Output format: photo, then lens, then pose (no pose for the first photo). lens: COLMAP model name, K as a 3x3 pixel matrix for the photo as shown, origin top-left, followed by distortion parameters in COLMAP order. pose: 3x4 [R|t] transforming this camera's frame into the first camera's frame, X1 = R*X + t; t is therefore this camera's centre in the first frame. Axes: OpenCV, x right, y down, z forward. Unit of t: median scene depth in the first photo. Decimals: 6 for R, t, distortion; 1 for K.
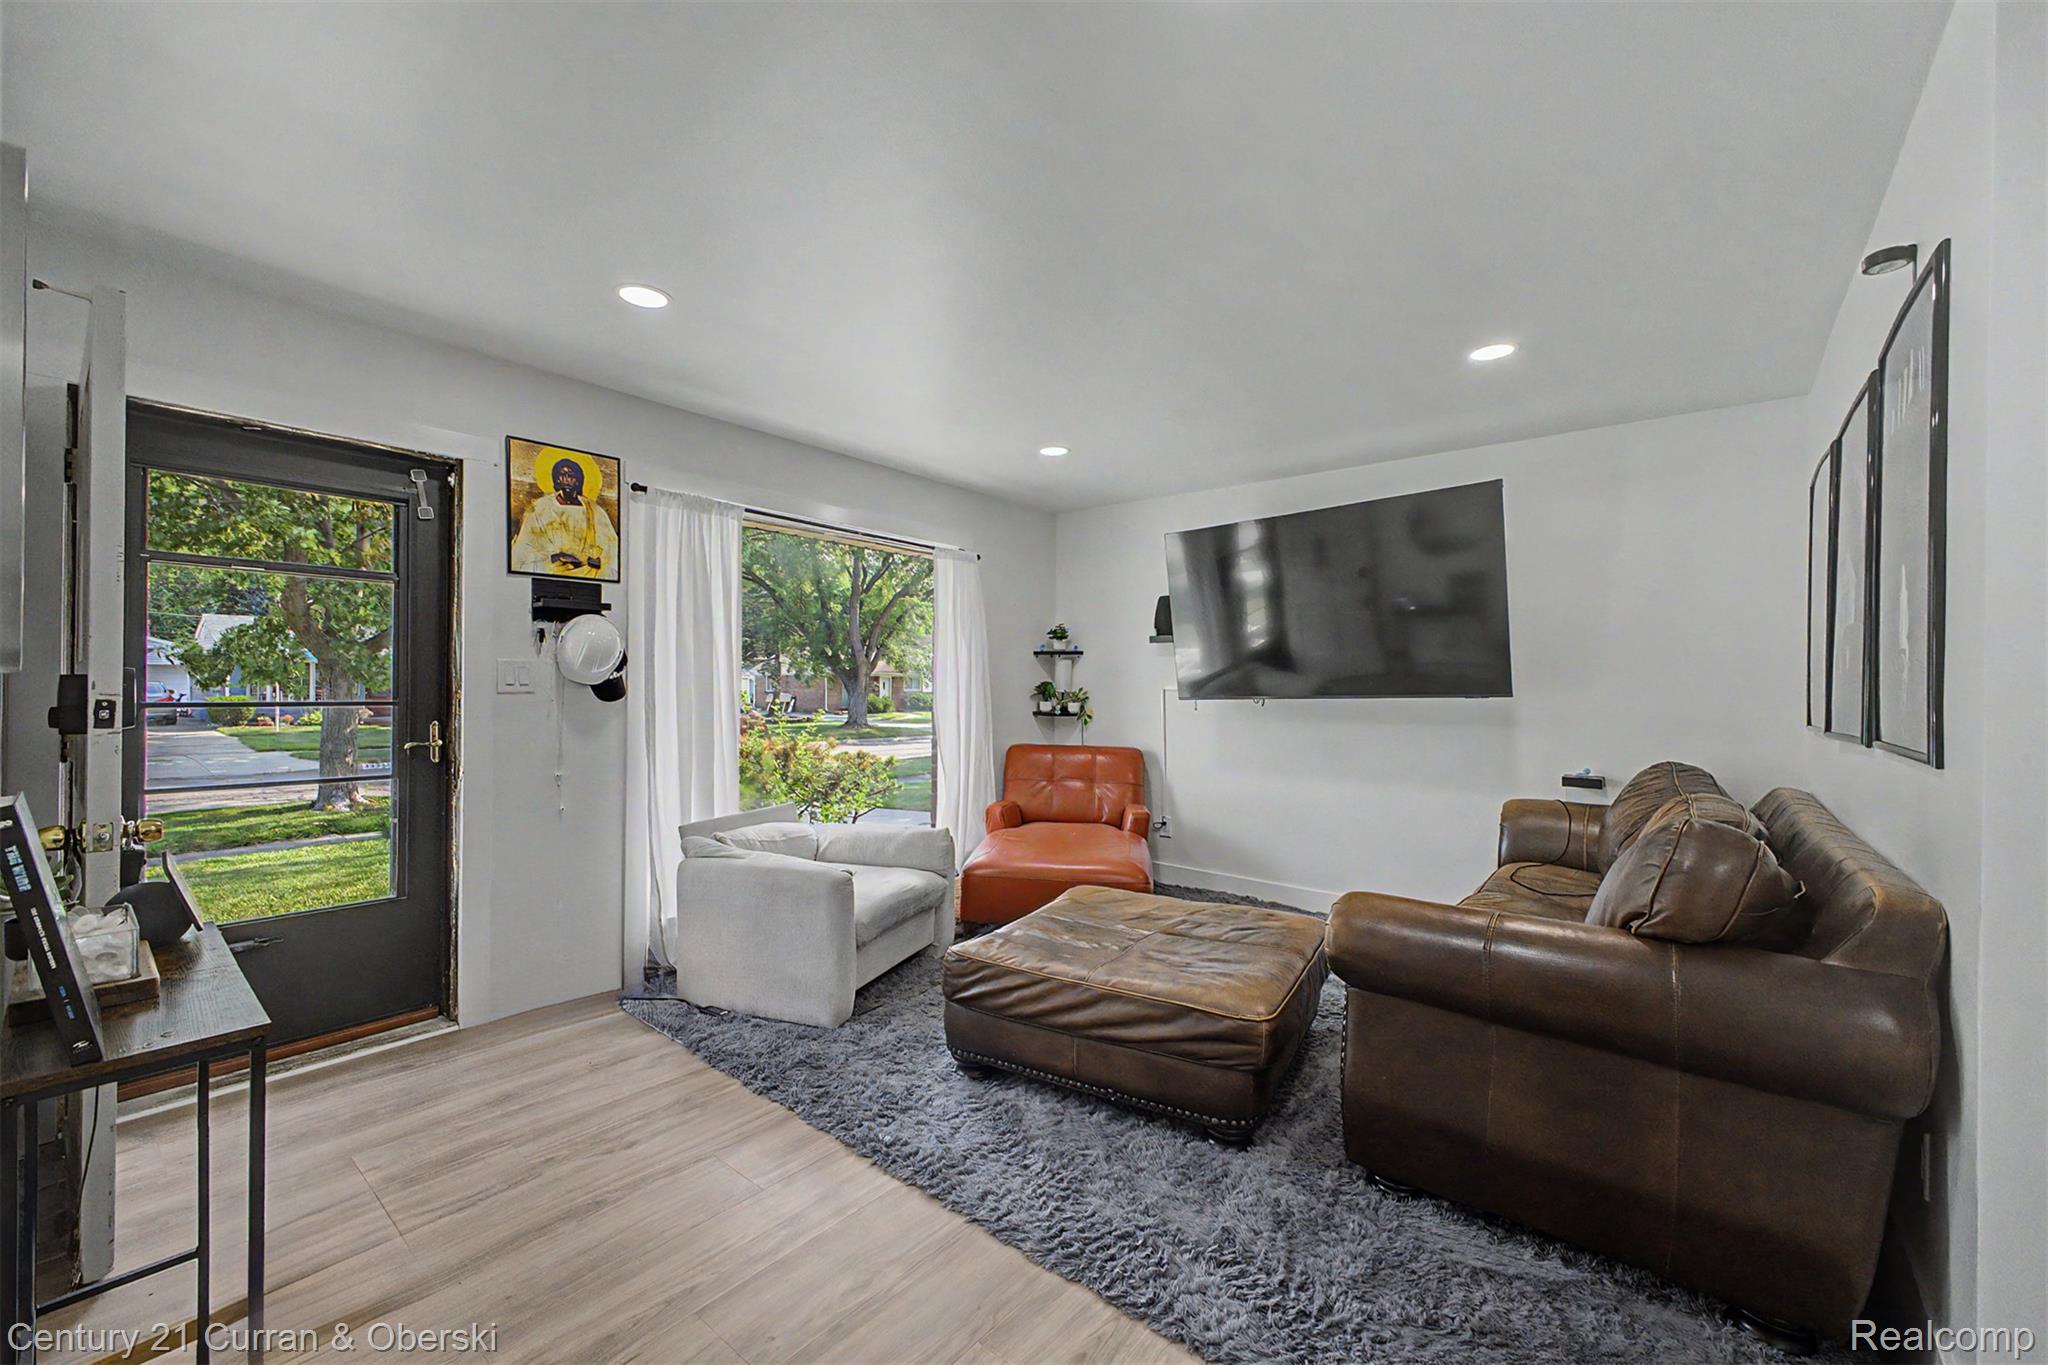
lens RADIAL K [[802.9, 0, 1033.9], [0, 802.9, 683.1], [0, 0, 1]] dist [0.014494, -0.003703]
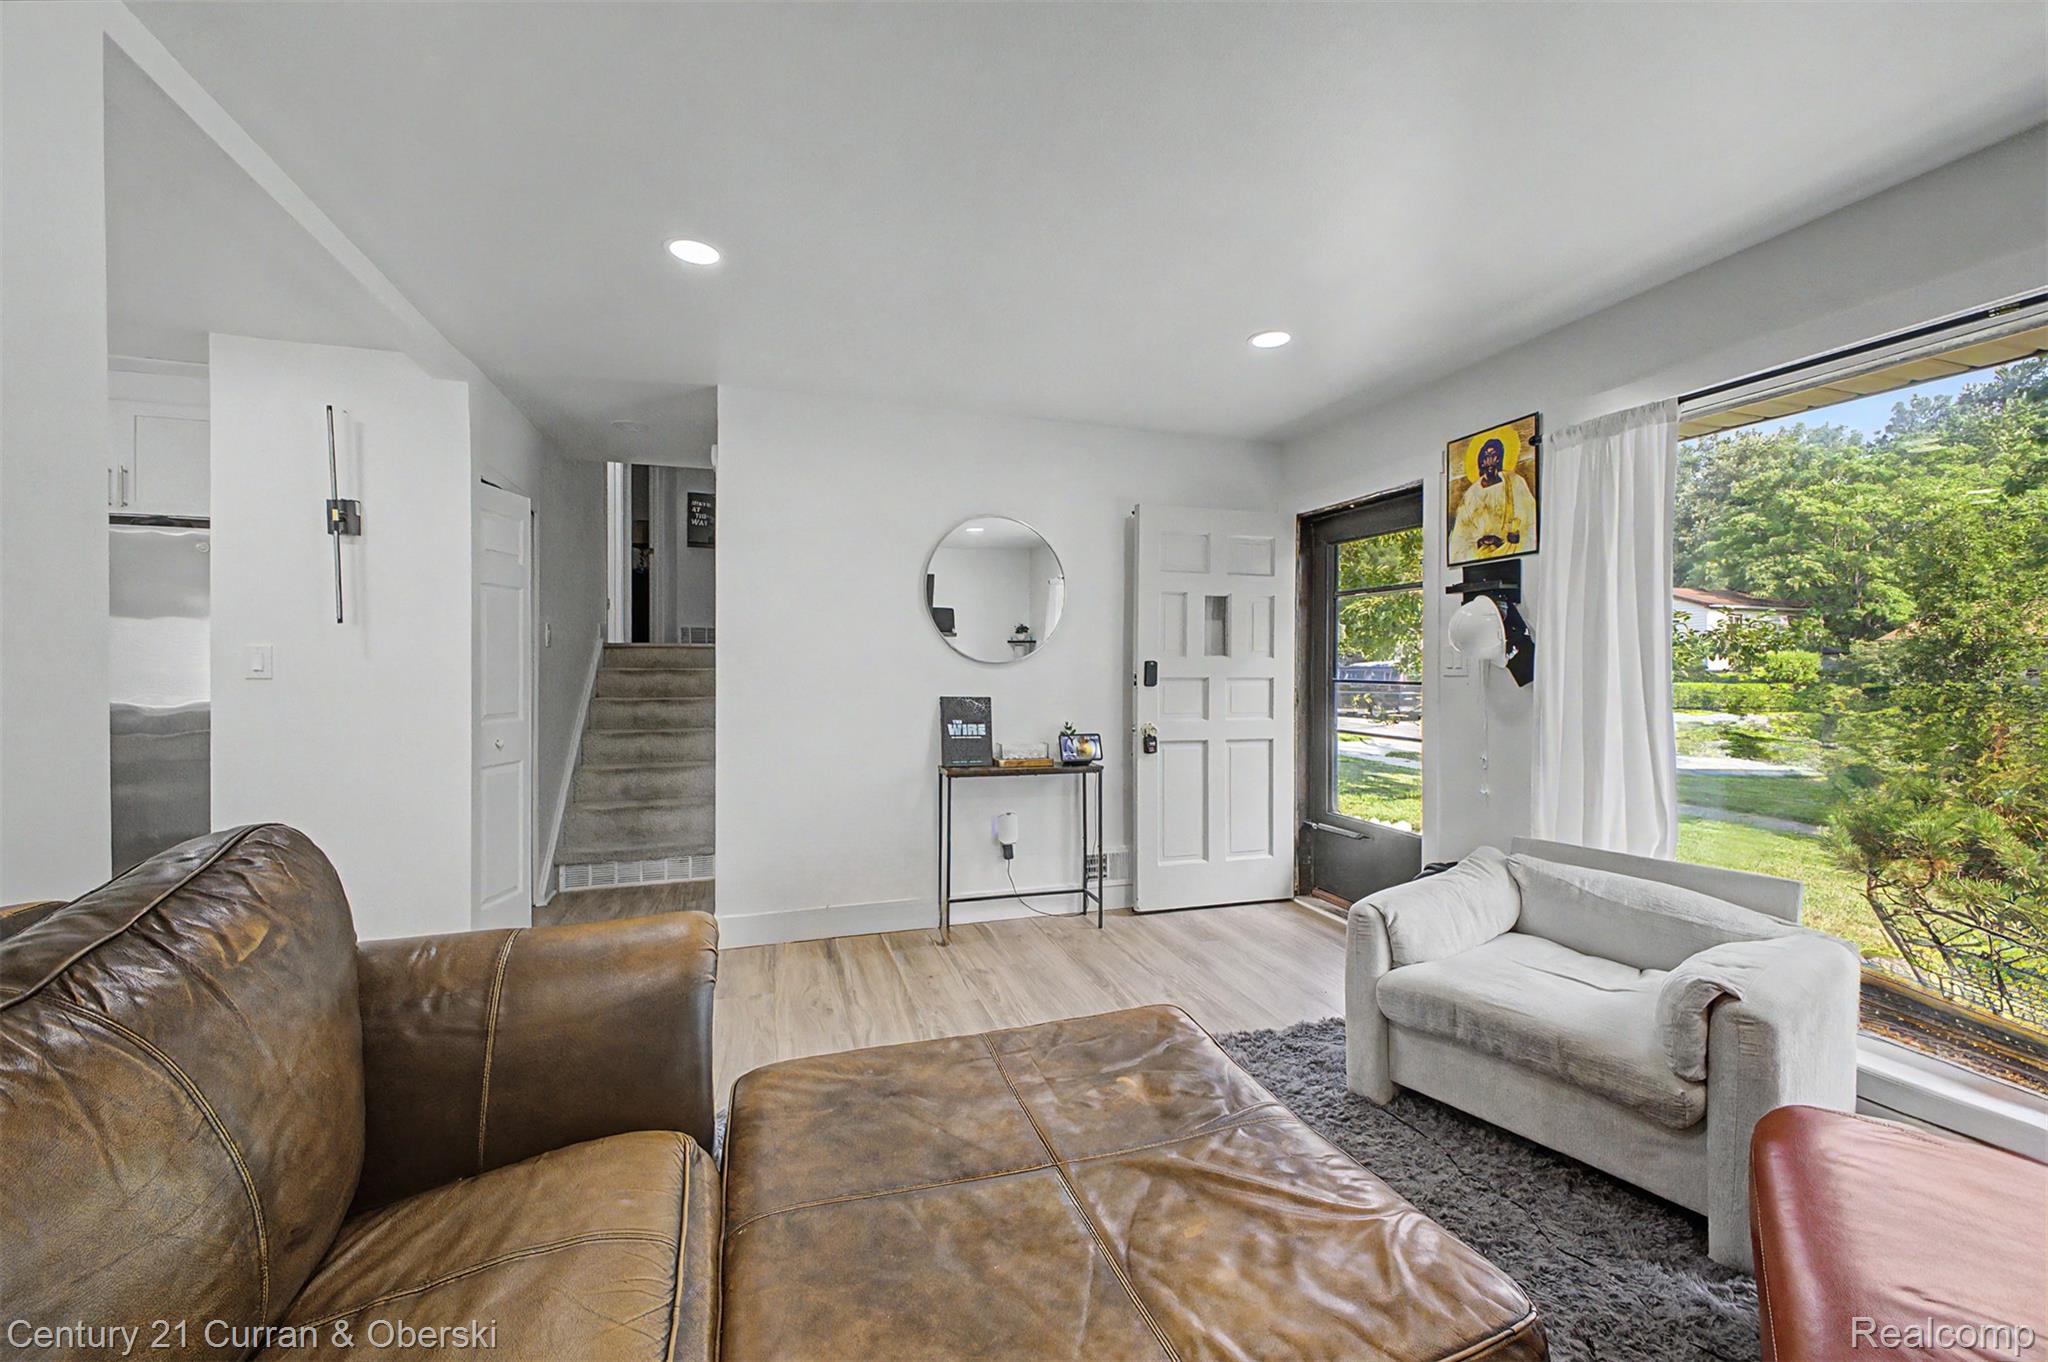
lens RADIAL K [[802.9, 0, 1020.0], [0, 802.9, 677.6], [0, 0, 1]] dist [0.014494, -0.003703]
pose [[-0.533161, 0.003442, -0.846007, 0.564255], [0.000935, 0.999994, 0.003479, 0.010499], [0.846013, 0.001063, -0.533161, 1.031651]]
